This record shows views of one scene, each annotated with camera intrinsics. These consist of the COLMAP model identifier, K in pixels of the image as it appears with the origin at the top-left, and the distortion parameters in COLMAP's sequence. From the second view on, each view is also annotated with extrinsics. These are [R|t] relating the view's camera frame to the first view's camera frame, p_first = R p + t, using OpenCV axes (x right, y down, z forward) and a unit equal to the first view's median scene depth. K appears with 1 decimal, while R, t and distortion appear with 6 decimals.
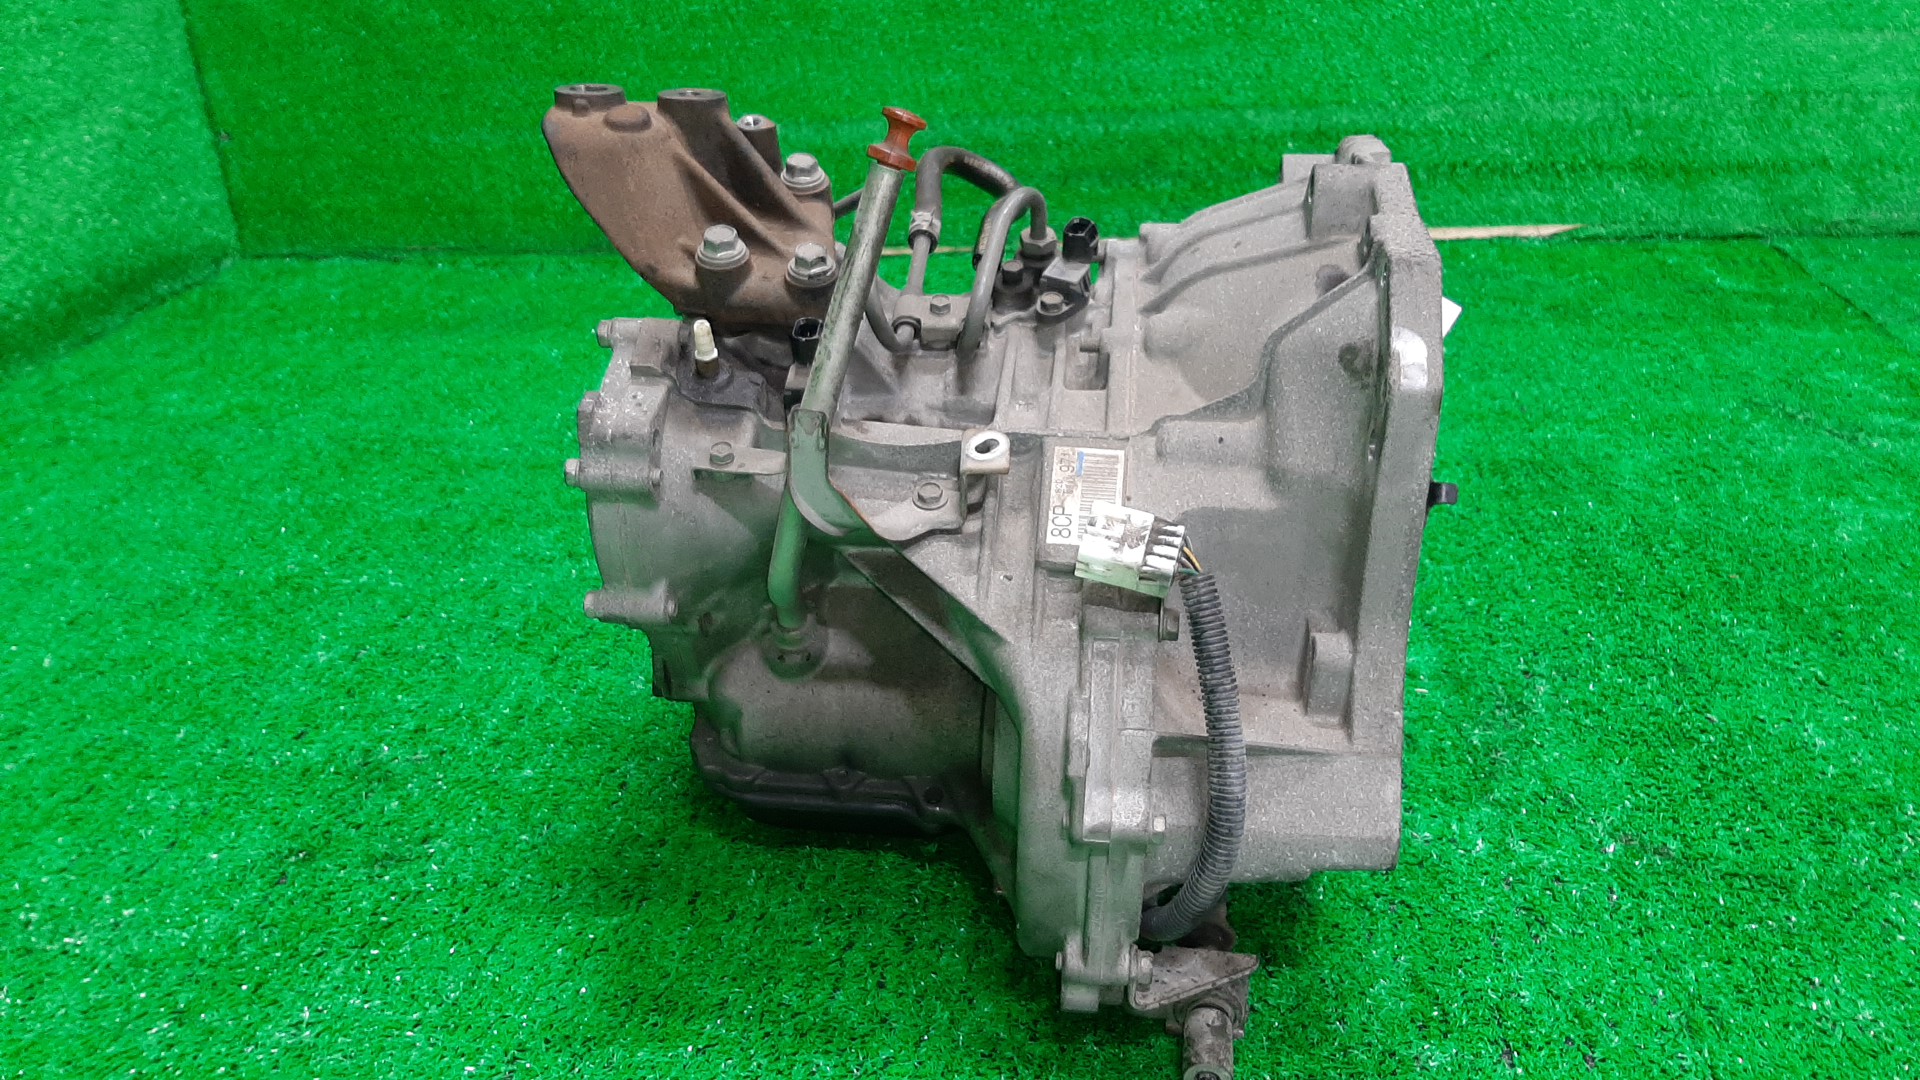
lens RADIAL K [[1439.0, 0, 970.7], [0, 1439.0, 533.9], [0, 0, 1]] dist [0.055819, -0.107491]
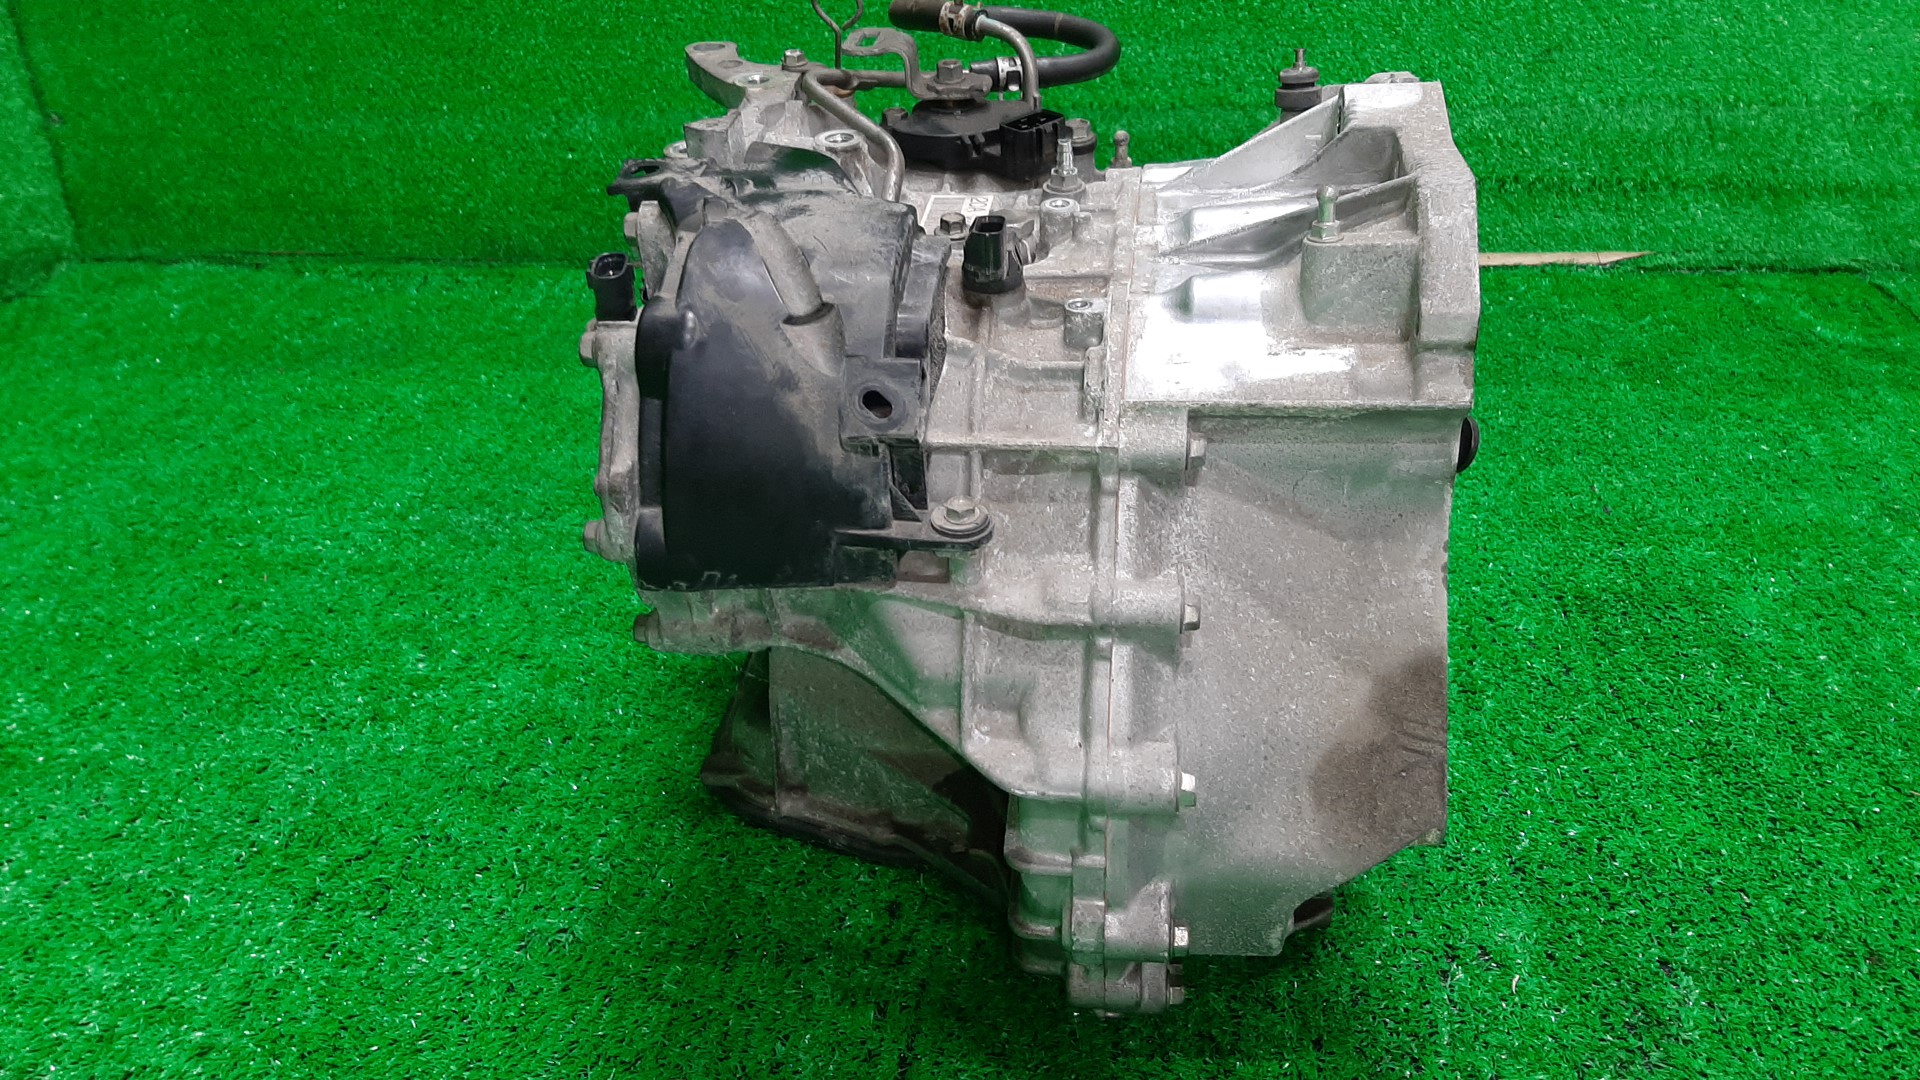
lens RADIAL K [[1439.0, 0, 970.7], [0, 1439.0, 533.9], [0, 0, 1]] dist [0.055819, -0.107491]
pose [[0.999835, 0.013708, 0.011950, 0.015827], [-0.014041, 0.999500, 0.028313, -0.068854], [-0.011555, -0.028476, 0.999528, 0.154806]]
